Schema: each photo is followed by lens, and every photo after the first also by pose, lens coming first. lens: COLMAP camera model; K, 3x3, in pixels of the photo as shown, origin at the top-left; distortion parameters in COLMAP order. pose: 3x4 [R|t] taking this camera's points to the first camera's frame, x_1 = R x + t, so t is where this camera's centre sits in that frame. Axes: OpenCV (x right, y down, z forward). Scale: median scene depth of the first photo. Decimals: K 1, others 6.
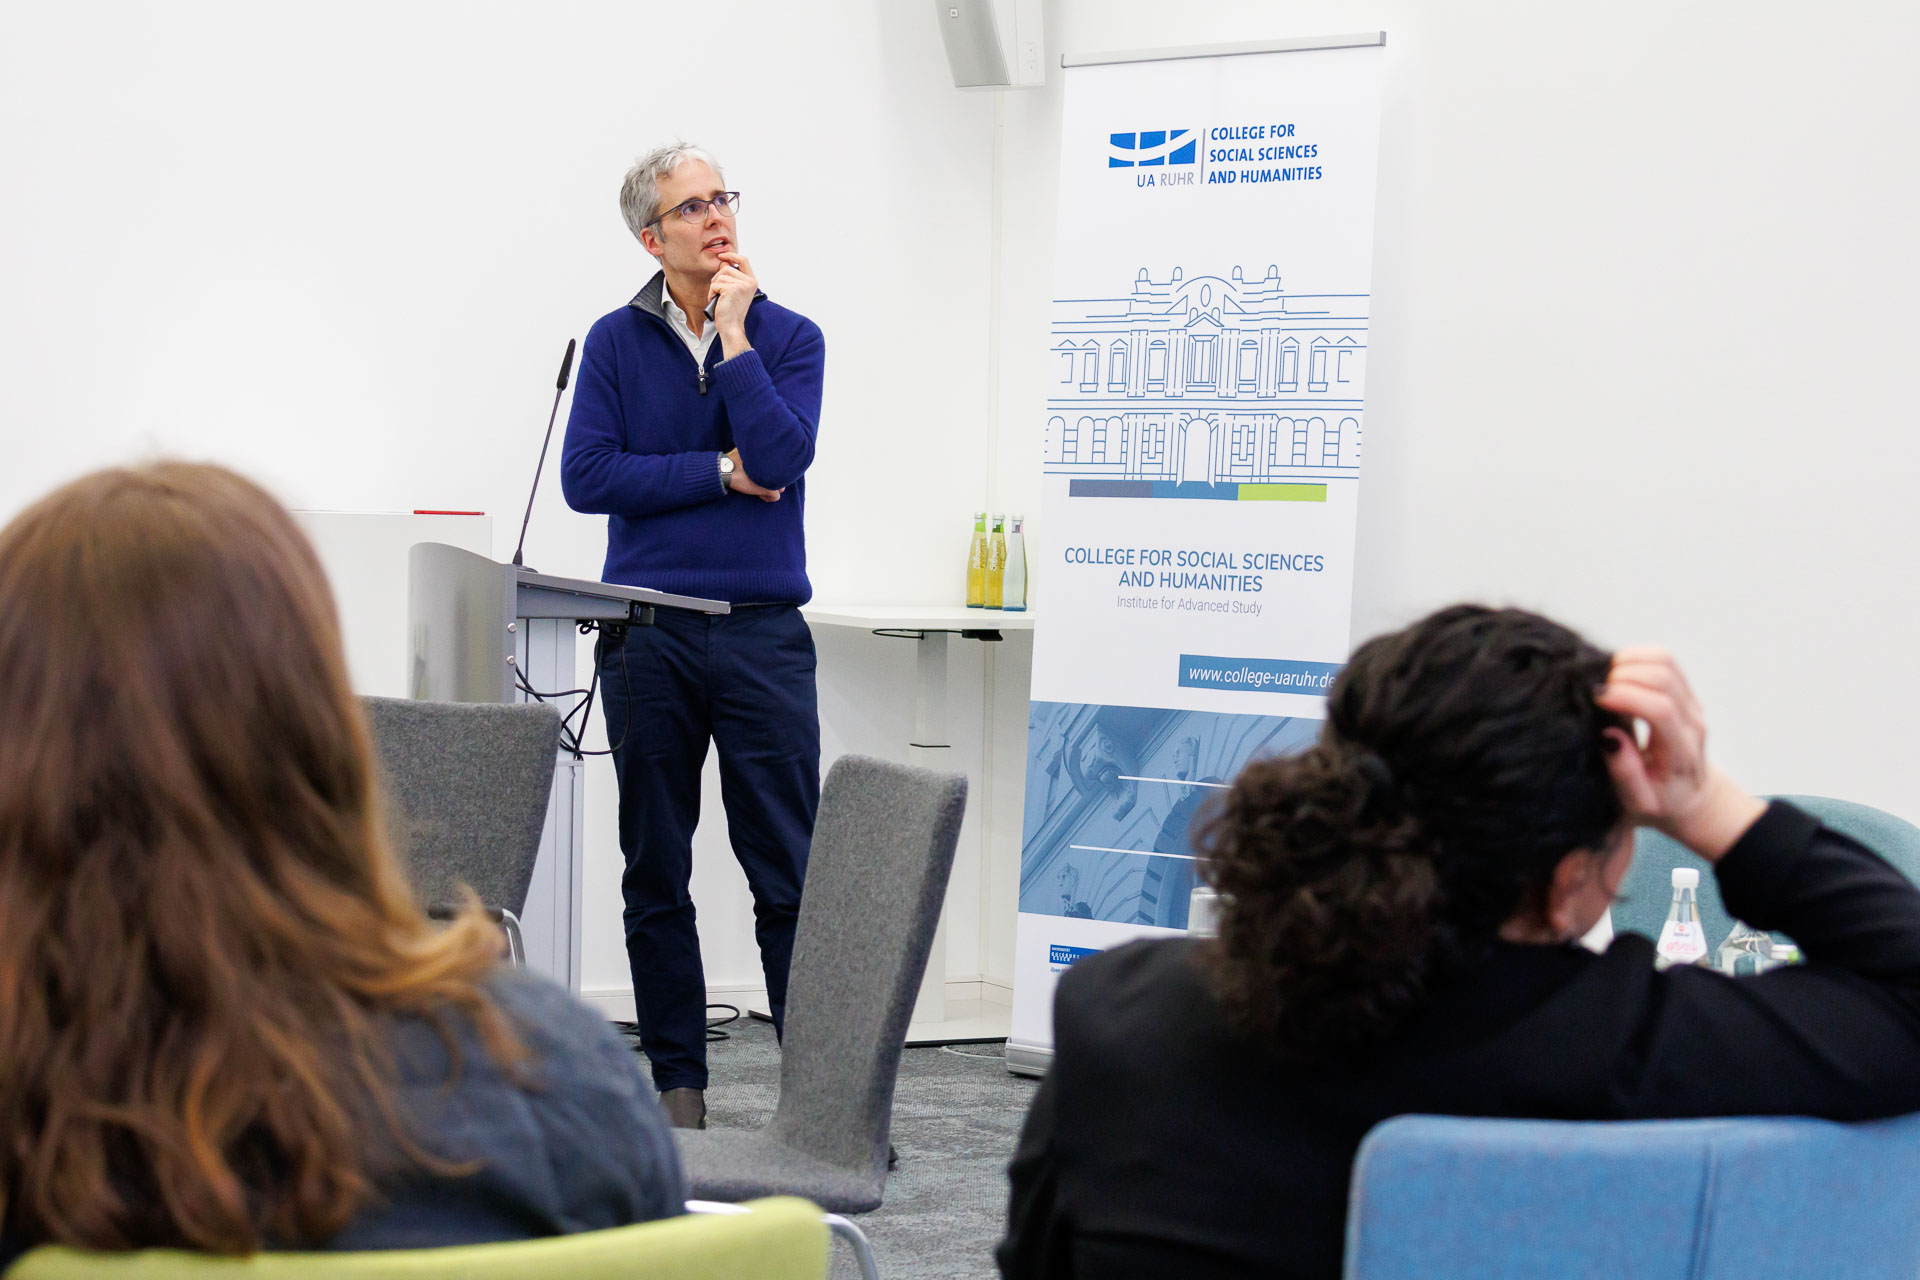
lens RADIAL K [[4399.9, 0, 960.0], [0, 4399.9, 640.0], [0, 0, 1]] dist [0.009608, -0.368555]
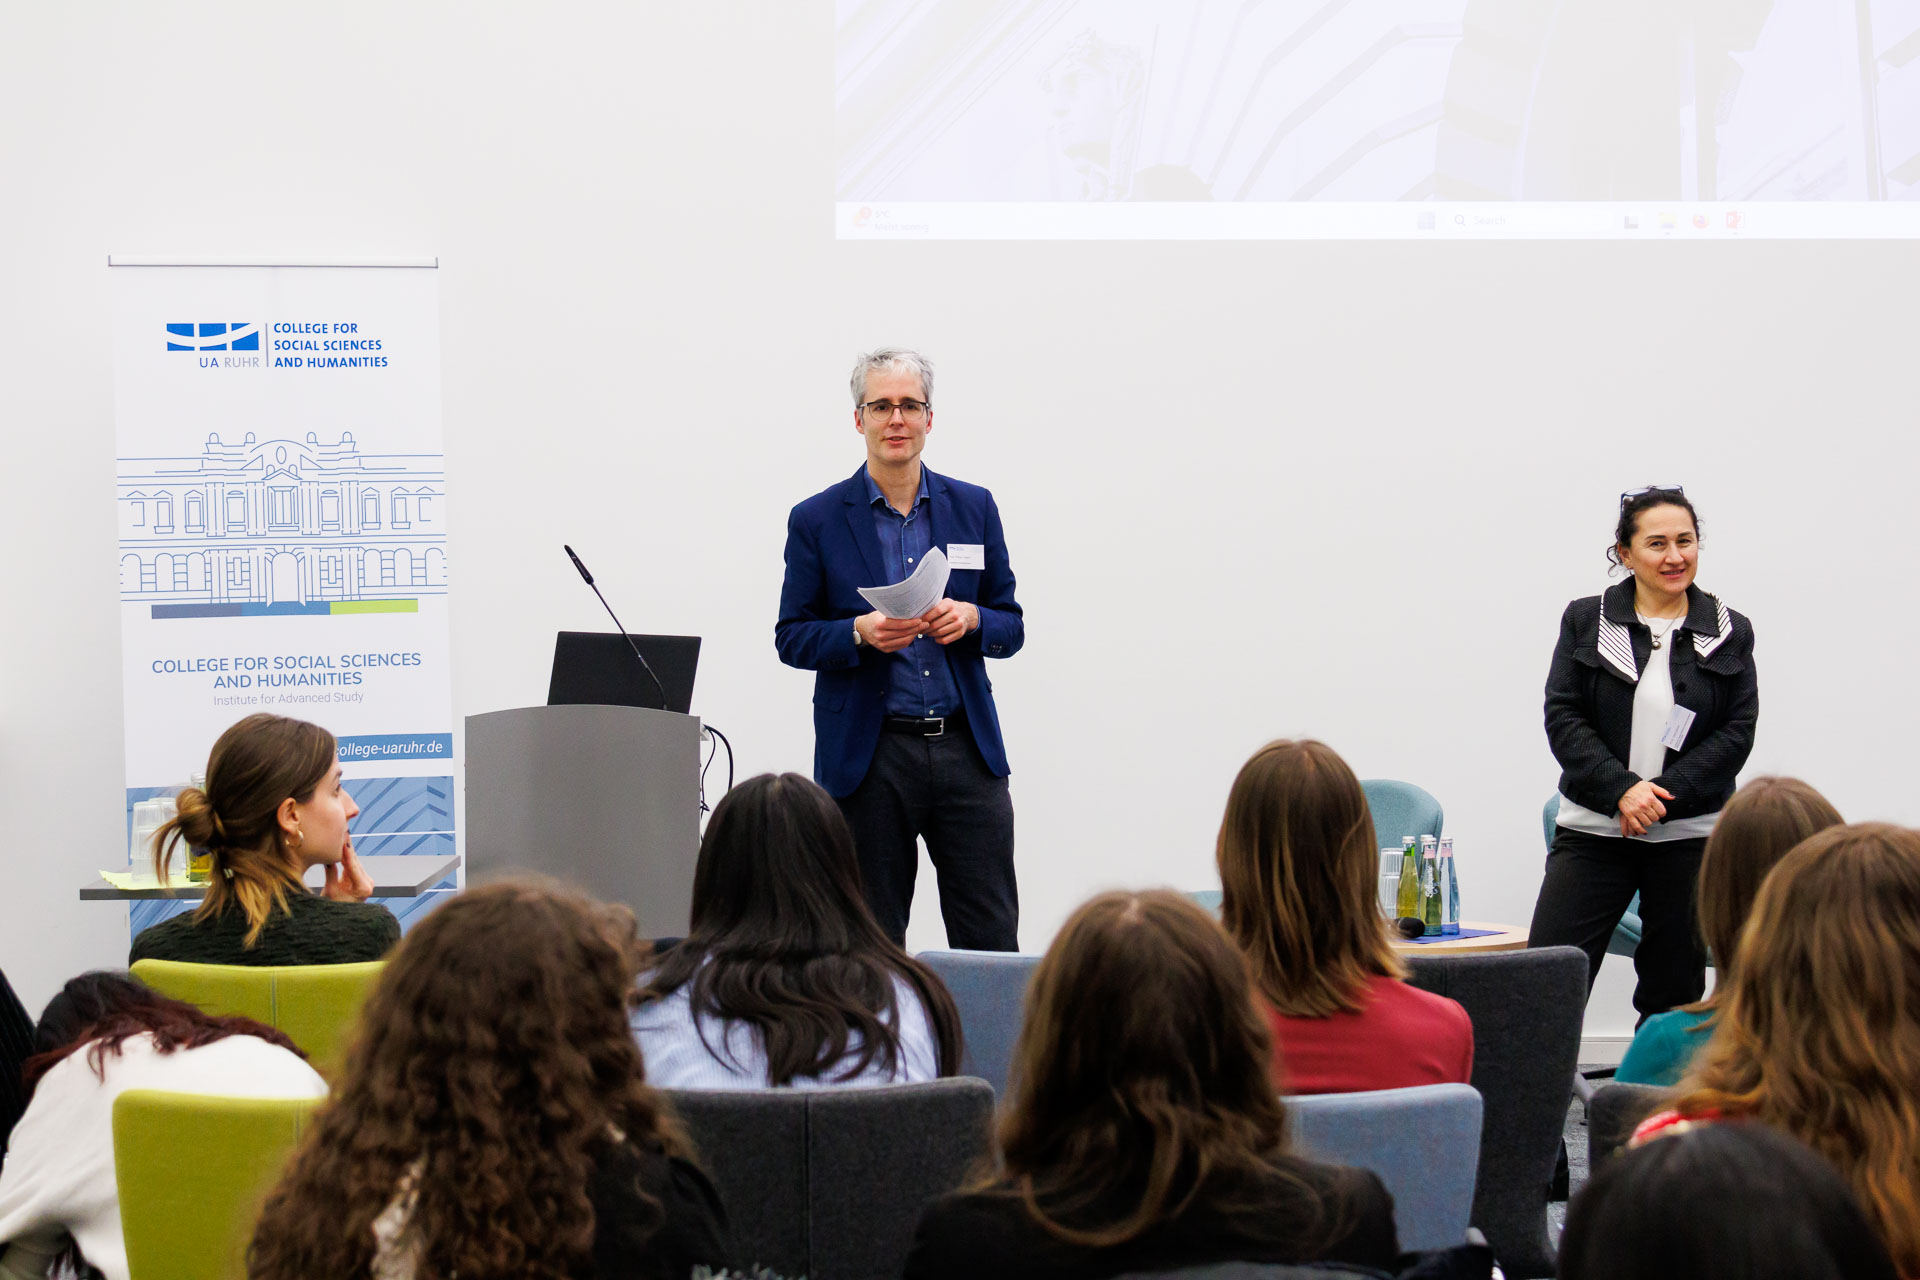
lens RADIAL K [[4399.9, 0, 960.0], [0, 4399.9, 640.0], [0, 0, 1]] dist [0.009608, -0.368555]
pose [[0.407837, -0.073718, 0.910074, -1.023590], [0.047172, 0.997105, 0.059628, -0.091462], [-0.911835, 0.018611, 0.410134, 0.300319]]
